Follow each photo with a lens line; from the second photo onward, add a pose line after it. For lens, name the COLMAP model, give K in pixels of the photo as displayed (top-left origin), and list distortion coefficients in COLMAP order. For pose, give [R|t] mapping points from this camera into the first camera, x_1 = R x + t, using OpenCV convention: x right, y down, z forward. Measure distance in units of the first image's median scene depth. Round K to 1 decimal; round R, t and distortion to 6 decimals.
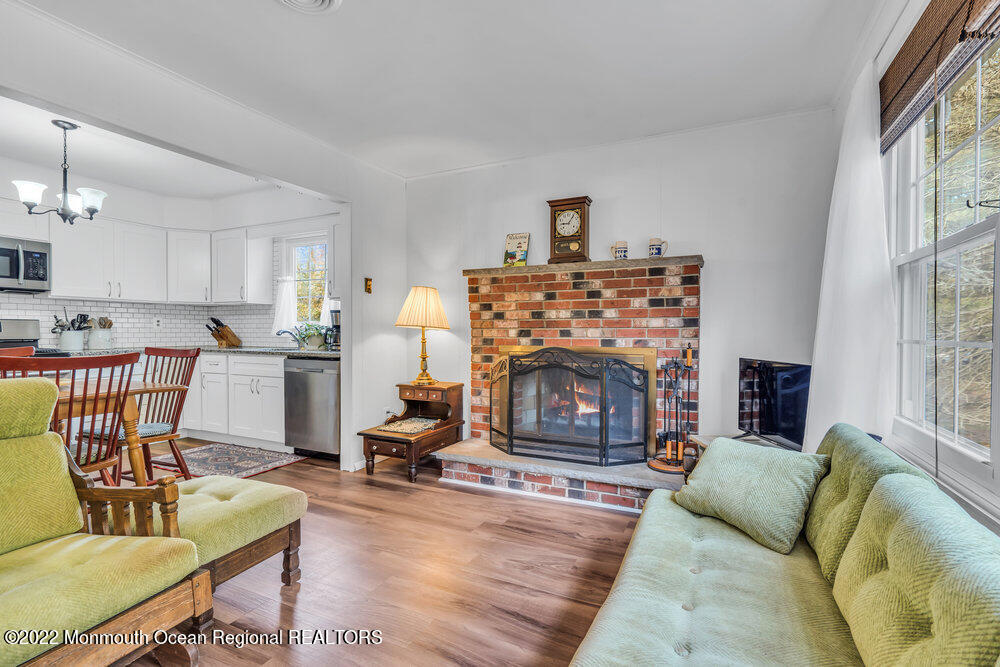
lens RADIAL K [[463.3, 0, 500.5], [0, 463.3, 336.0], [0, 0, 1]] dist [-0.003214, 0.000614]
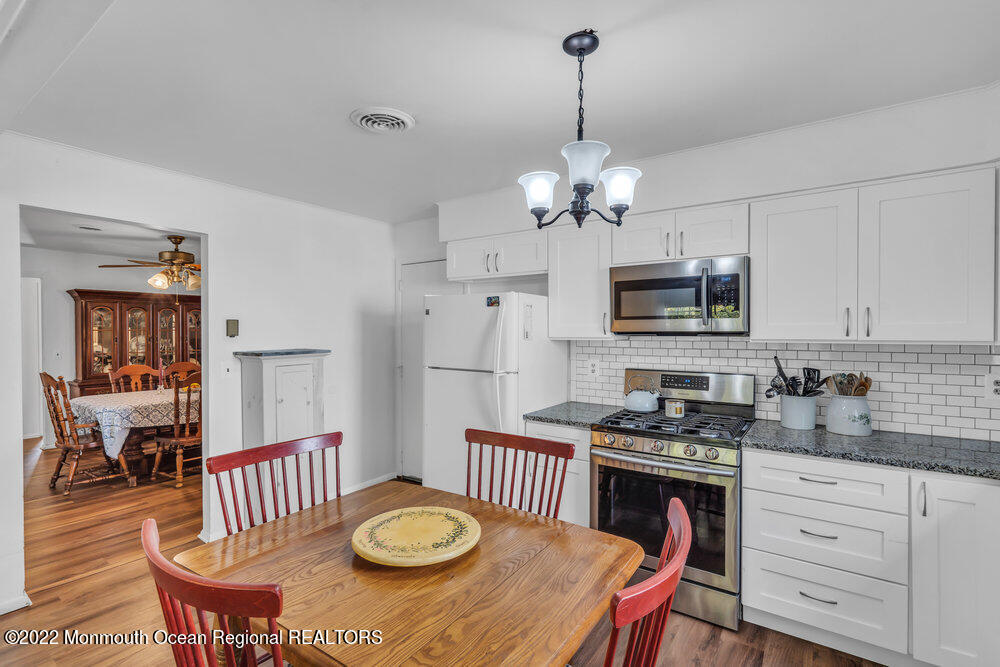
lens RADIAL K [[464.8, 0, 506.3], [0, 464.8, 335.8], [0, 0, 1]] dist [-0.000942, 0.000361]
pose [[-0.148943, 0.009269, -0.988802, -0.338482], [-0.011165, 0.999877, 0.011055, -0.105940], [0.988783, 0.012686, -0.148821, 0.855090]]
